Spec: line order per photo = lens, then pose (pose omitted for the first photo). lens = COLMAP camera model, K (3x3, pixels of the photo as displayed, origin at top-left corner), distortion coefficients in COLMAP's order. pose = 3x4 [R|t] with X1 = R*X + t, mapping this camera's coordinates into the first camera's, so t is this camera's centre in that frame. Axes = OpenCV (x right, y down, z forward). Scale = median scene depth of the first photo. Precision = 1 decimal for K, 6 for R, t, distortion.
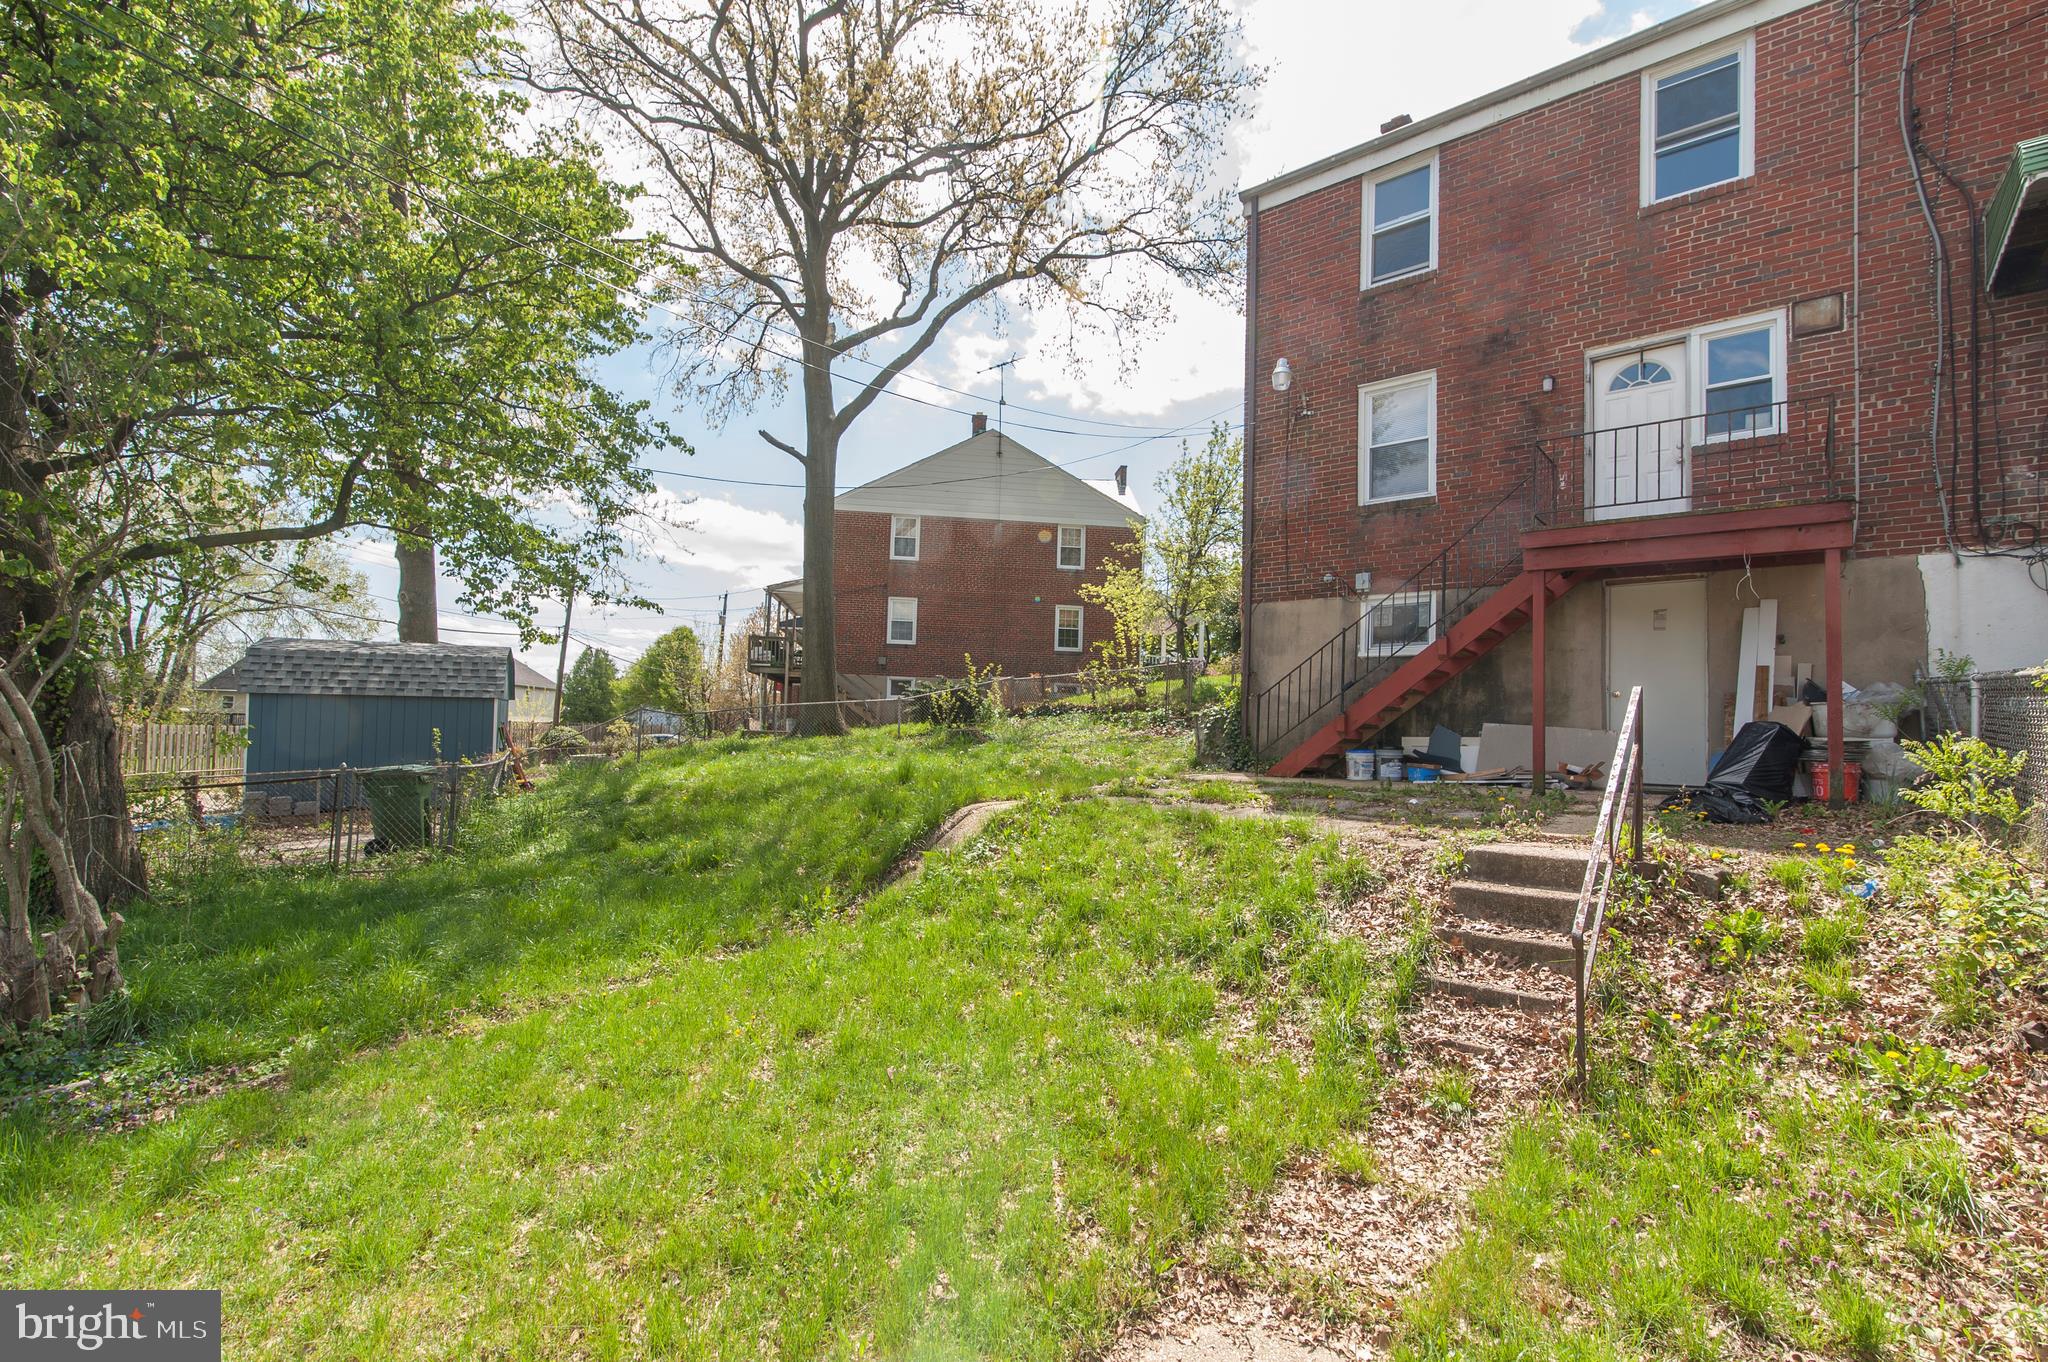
lens RADIAL K [[927.0, 0, 1024.2], [0, 927.0, 690.5], [0, 0, 1]] dist [0.015819, -0.001873]
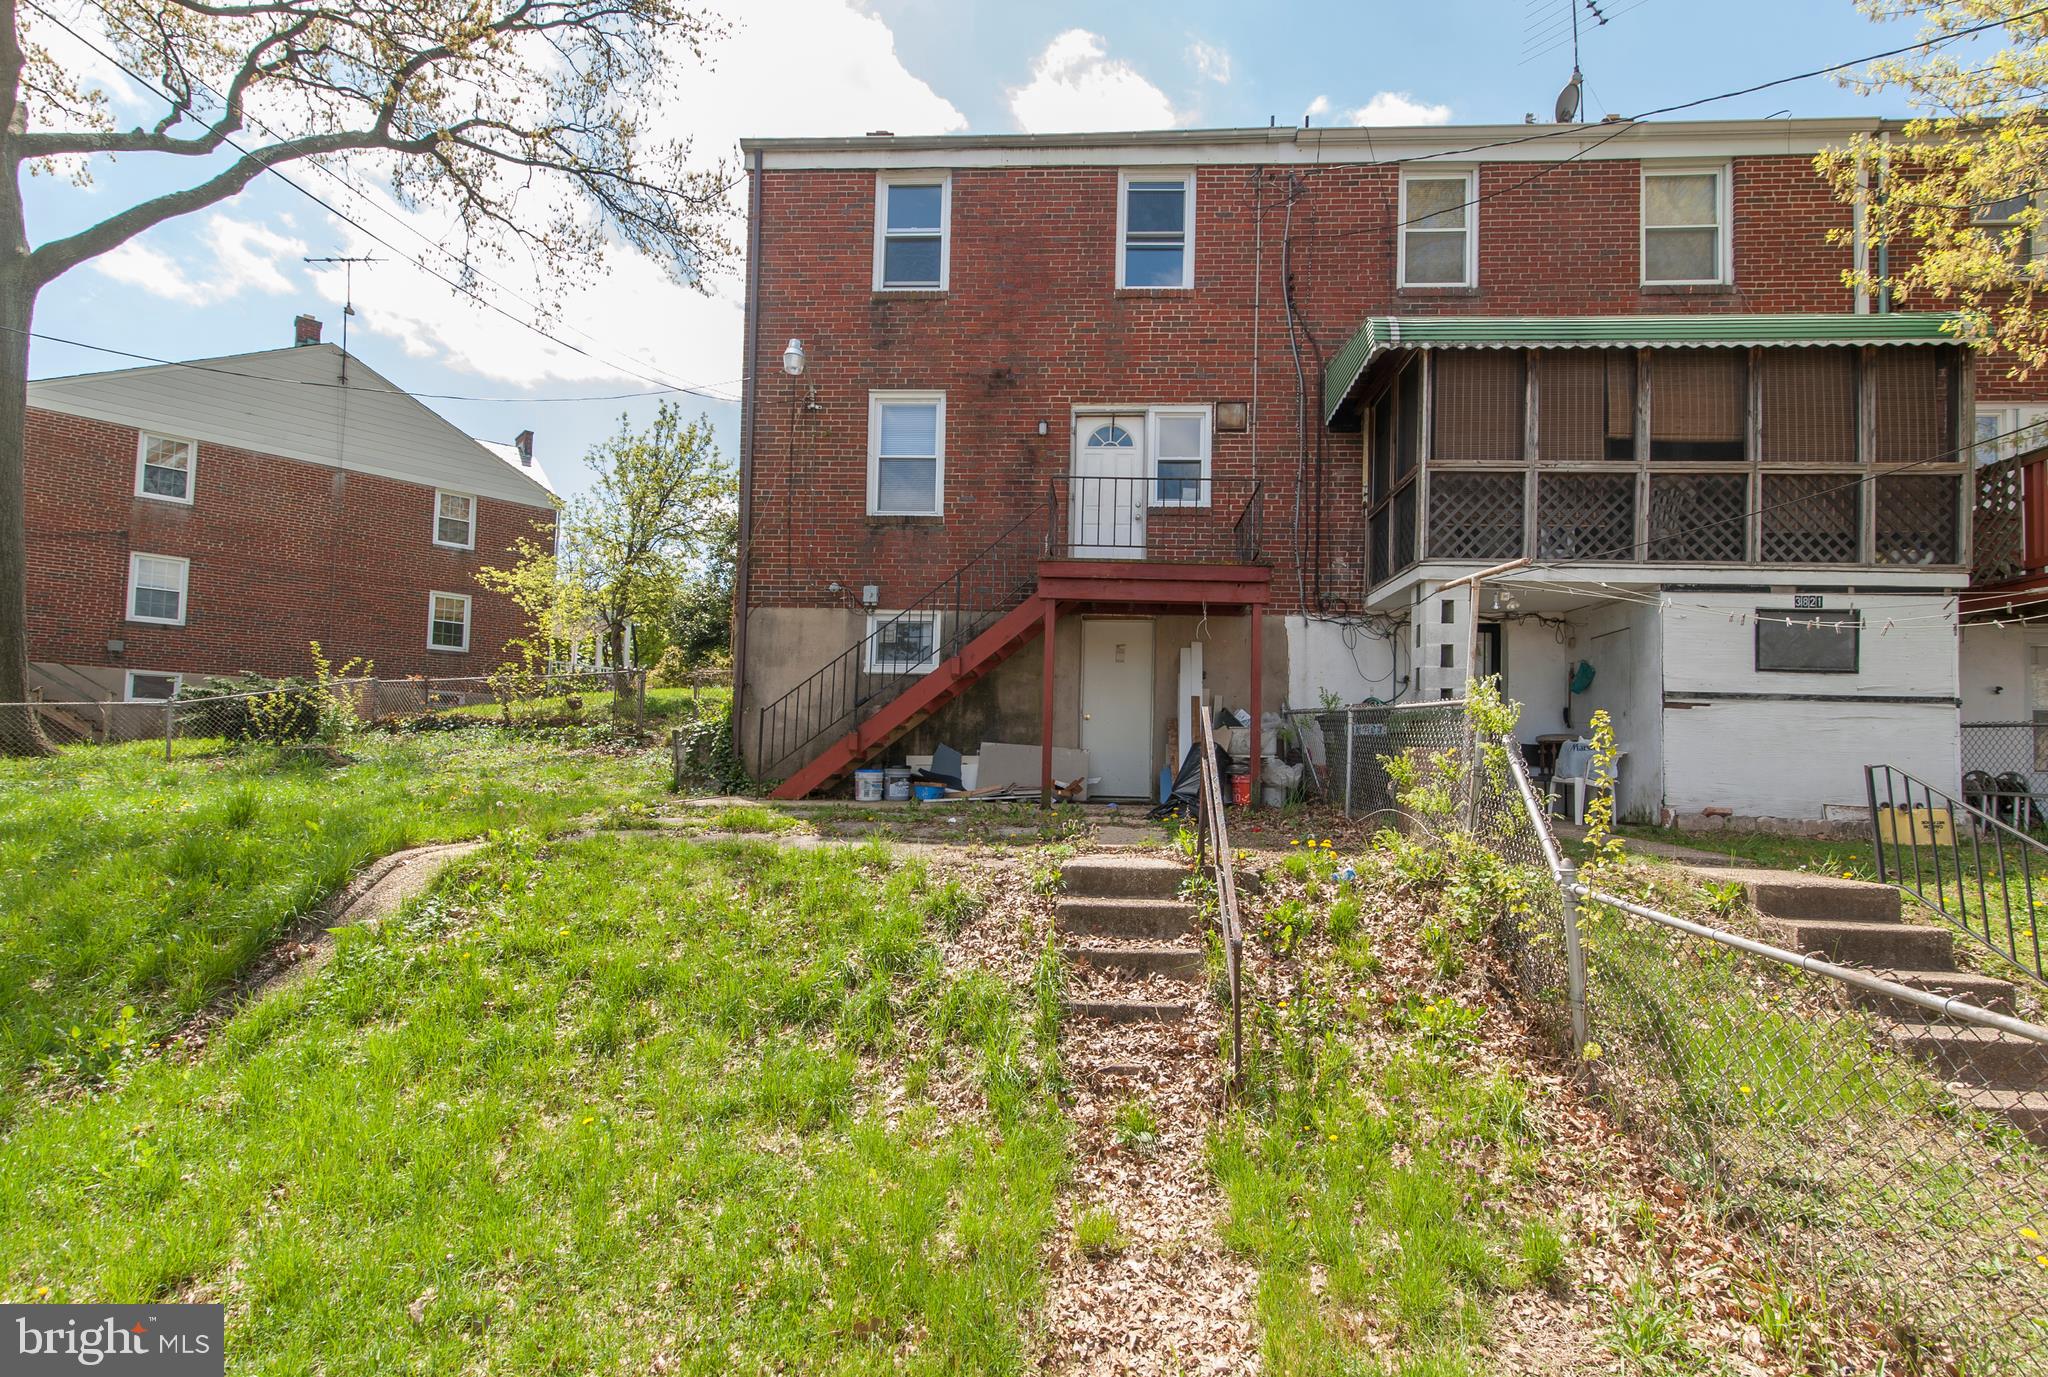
lens RADIAL K [[927.0, 0, 1003.2], [0, 927.0, 729.4], [0, 0, 1]] dist [0.015819, -0.001873]
pose [[0.796724, 0.017707, 0.604084, -0.119219], [-0.027861, 0.999584, 0.007446, 0.012829], [-0.603701, -0.022763, 0.796886, 0.169322]]
